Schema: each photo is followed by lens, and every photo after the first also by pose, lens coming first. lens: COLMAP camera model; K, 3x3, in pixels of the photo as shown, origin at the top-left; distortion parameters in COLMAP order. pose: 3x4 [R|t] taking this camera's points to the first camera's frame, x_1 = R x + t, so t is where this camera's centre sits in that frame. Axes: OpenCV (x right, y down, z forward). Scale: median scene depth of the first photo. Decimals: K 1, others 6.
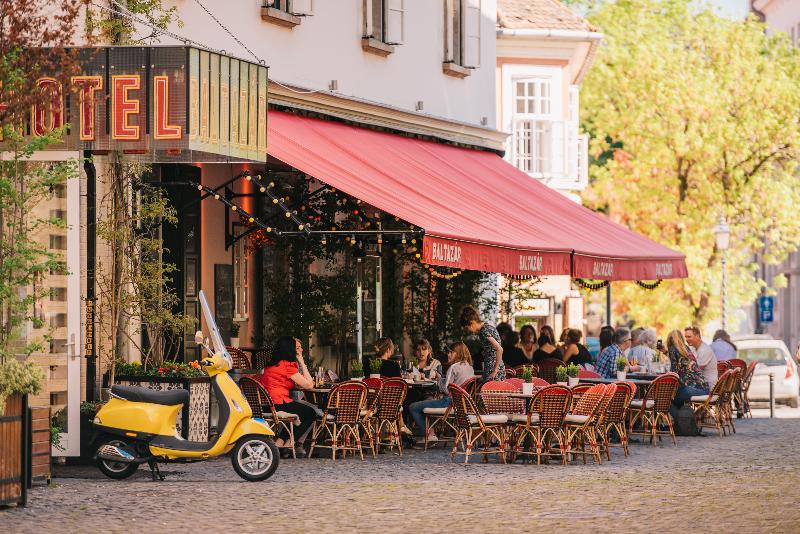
lens RADIAL K [[3459.8, 0, 400.0], [0, 3459.8, 267.0], [0, 0, 1]] dist [-0.077314, 0.653509]
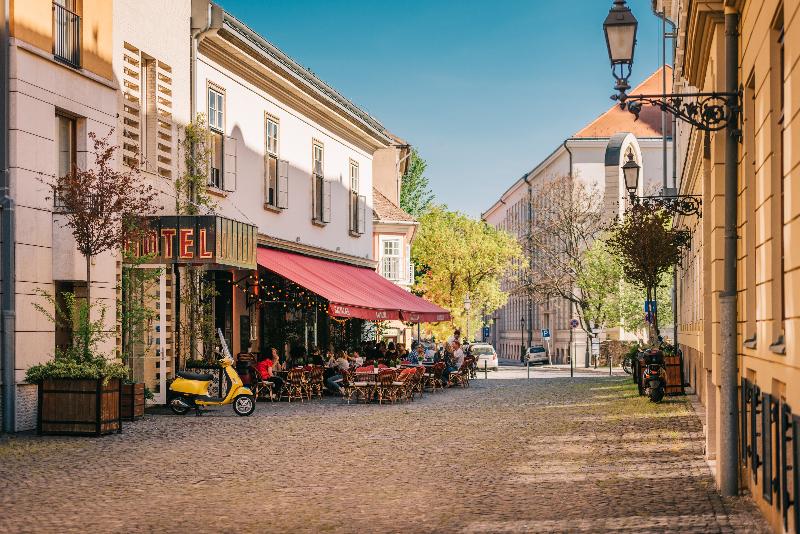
lens RADIAL K [[3459.8, 0, 400.0], [0, 3459.8, 267.0], [0, 0, 1]] dist [-0.077314, 0.653509]
pose [[0.995195, 0.001726, 0.097899, -0.170908], [-0.000089, 0.999860, -0.016718, 0.005323], [-0.097914, 0.016629, 0.995056, -1.268621]]
